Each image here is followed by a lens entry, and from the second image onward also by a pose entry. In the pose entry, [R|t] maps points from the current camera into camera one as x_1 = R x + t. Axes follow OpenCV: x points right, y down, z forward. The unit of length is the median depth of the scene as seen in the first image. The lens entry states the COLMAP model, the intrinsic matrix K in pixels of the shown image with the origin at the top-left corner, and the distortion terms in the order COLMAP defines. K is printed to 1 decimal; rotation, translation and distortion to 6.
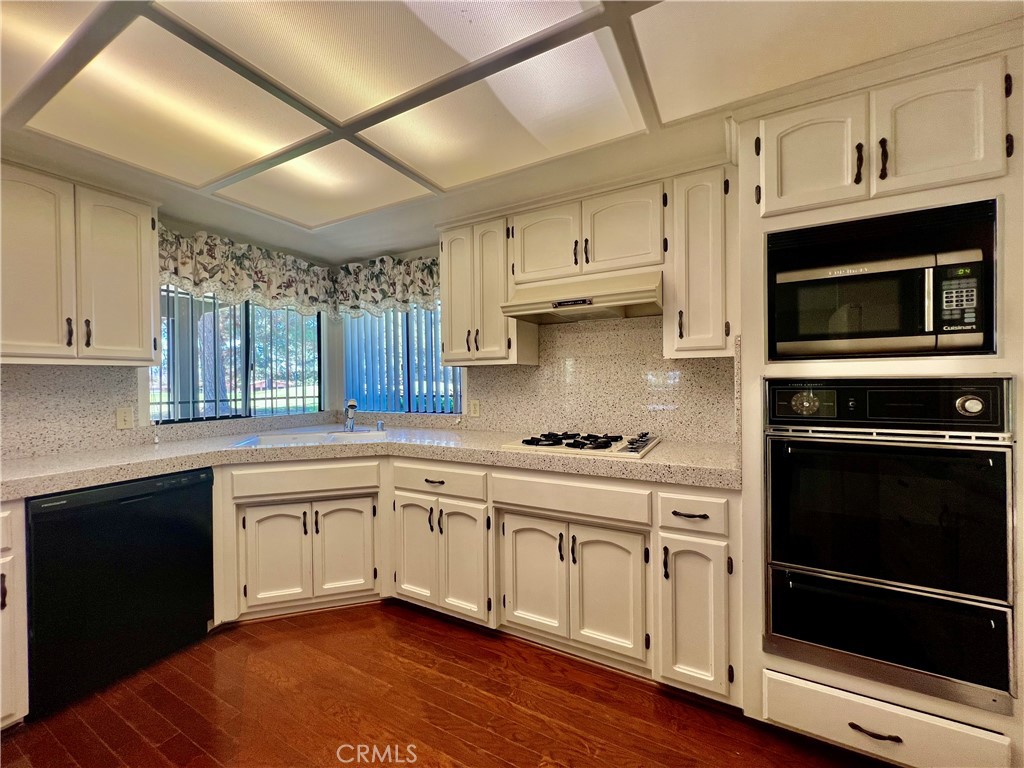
lens RADIAL K [[412.7, 0, 513.5], [0, 412.7, 383.0], [0, 0, 1]] dist [-0.003585, 0.000824]
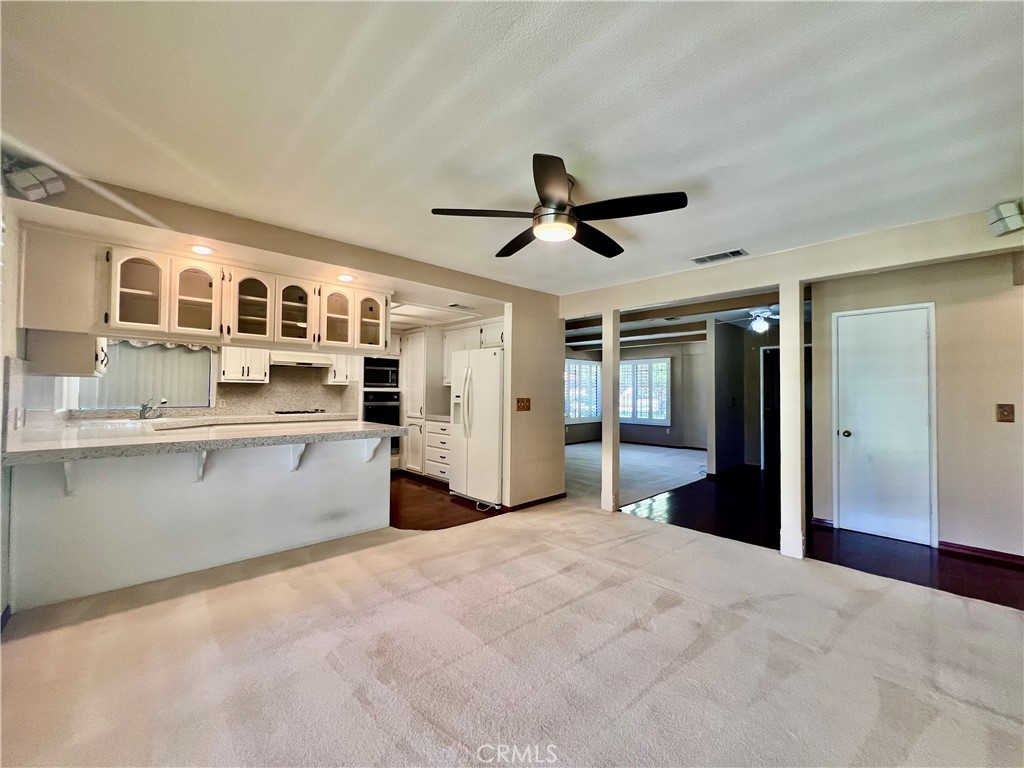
lens RADIAL K [[412.7, 0, 513.8], [0, 412.7, 386.3], [0, 0, 1]] dist [-0.003585, 0.000824]
pose [[0.300449, 0.029267, 0.953349, -1.987614], [-0.009783, 0.999571, -0.027603, 0.026304], [-0.953748, -0.001033, 0.300606, -1.167264]]
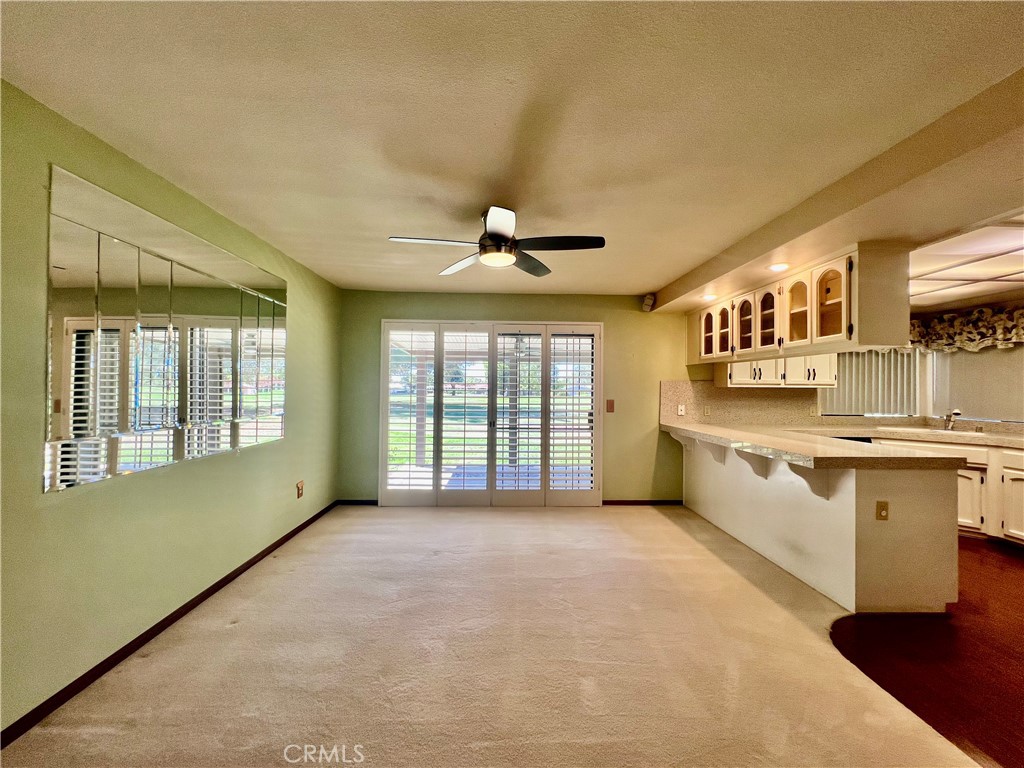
lens RADIAL K [[412.7, 0, 511.2], [0, 412.7, 385.5], [0, 0, 1]] dist [-0.003585, 0.000824]
pose [[0.502220, 0.013210, -0.864639, 0.129285], [-0.019011, 0.999810, 0.004233, -0.030298], [0.864531, 0.014312, 0.502376, -1.522035]]
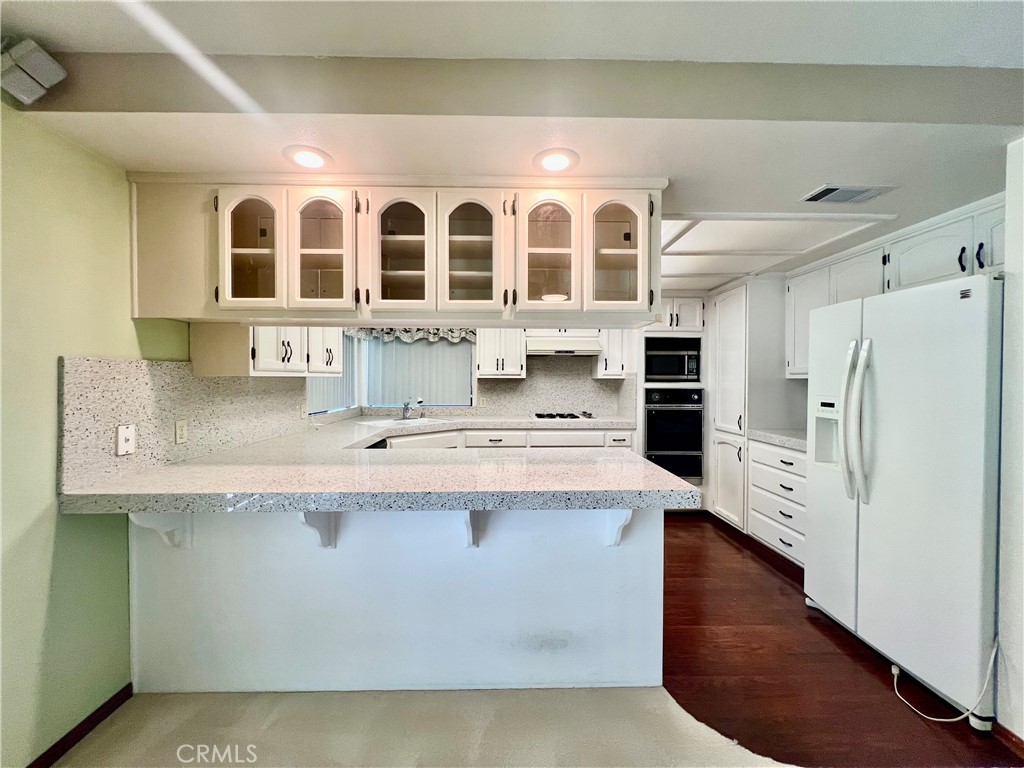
lens RADIAL K [[412.7, 0, 507.2], [0, 412.7, 381.8], [0, 0, 1]] dist [-0.003585, 0.000824]
pose [[0.865737, 0.010421, 0.500392, -1.100480], [-0.010851, 0.999939, -0.002052, -0.026277], [-0.500382, -0.003653, 0.865797, -0.666522]]
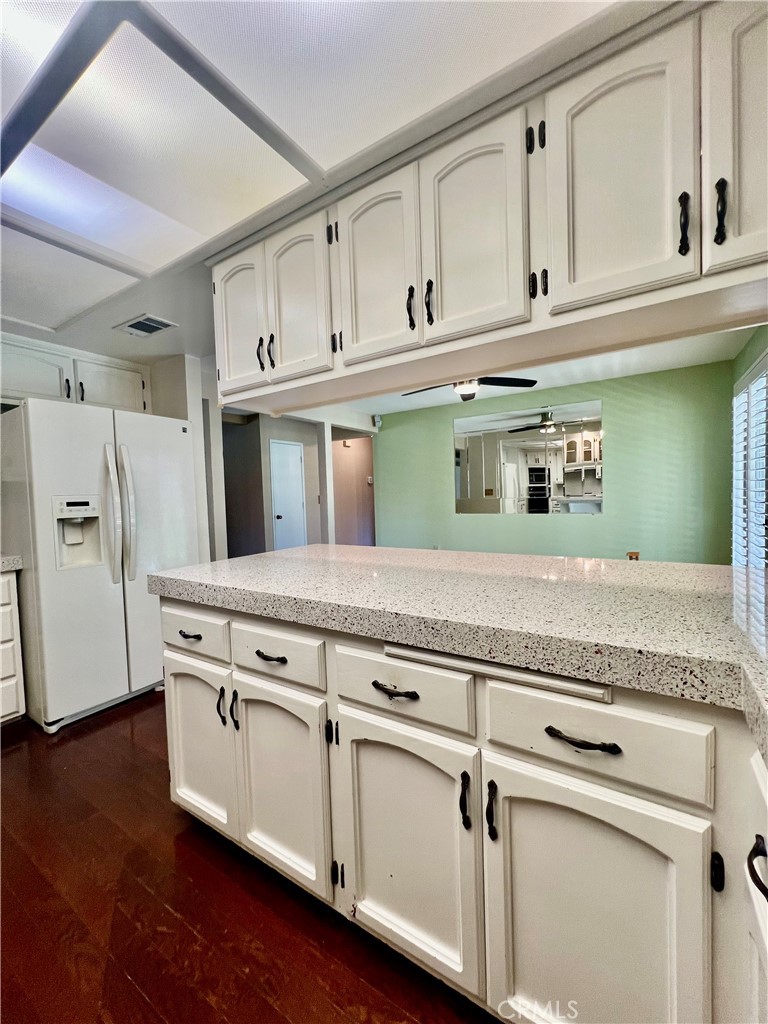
lens RADIAL K [[412.7, 0, 384.6], [0, 412.7, 509.4], [0, 0, 1]] dist [-0.003585, 0.000824]
pose [[-0.996793, 0.044957, 0.066196, -0.695133], [0.047771, 0.997993, 0.041557, 0.030682], [-0.064195, 0.044586, -0.996941, 0.873199]]
